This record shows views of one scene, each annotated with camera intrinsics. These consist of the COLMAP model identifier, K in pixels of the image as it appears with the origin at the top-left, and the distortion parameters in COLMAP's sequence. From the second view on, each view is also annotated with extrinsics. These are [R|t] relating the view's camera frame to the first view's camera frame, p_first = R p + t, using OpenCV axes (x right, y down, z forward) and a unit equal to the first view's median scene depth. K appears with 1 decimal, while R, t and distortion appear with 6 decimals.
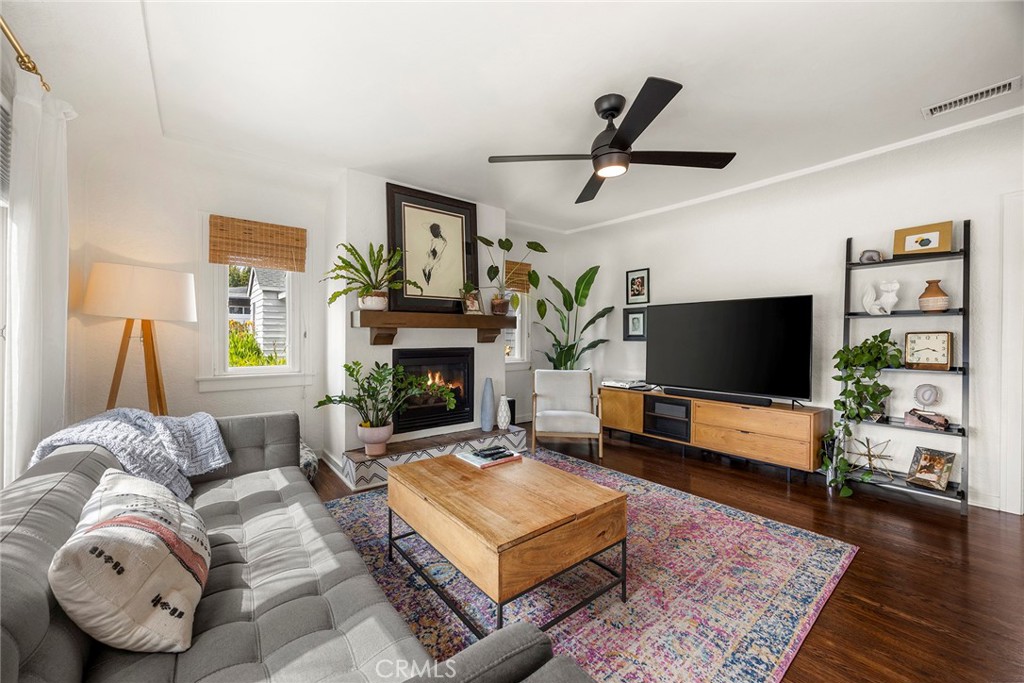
lens RADIAL K [[402.5, 0, 495.0], [0, 402.5, 337.8], [0, 0, 1]] dist [-0.001870, -0.000271]
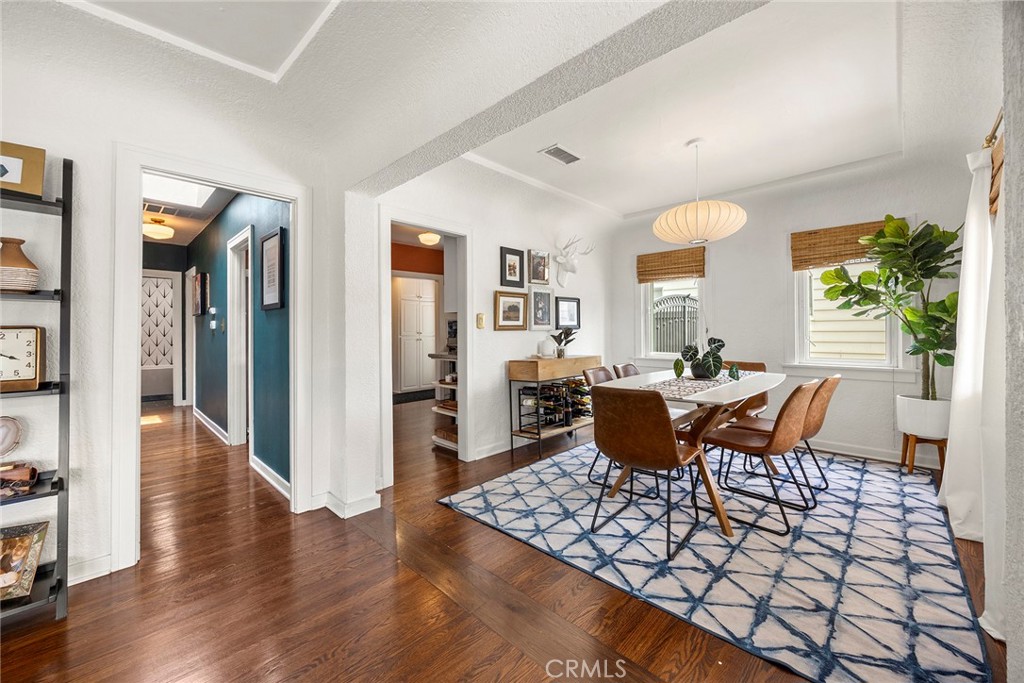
lens RADIAL K [[402.5, 0, 519.8], [0, 402.5, 332.0], [0, 0, 1]] dist [-0.001870, -0.000271]
pose [[-0.135831, 0.006704, 0.990709, 0.421469], [0.004829, 0.999970, -0.006105, 0.000877], [-0.990720, 0.003955, -0.135859, 0.351823]]
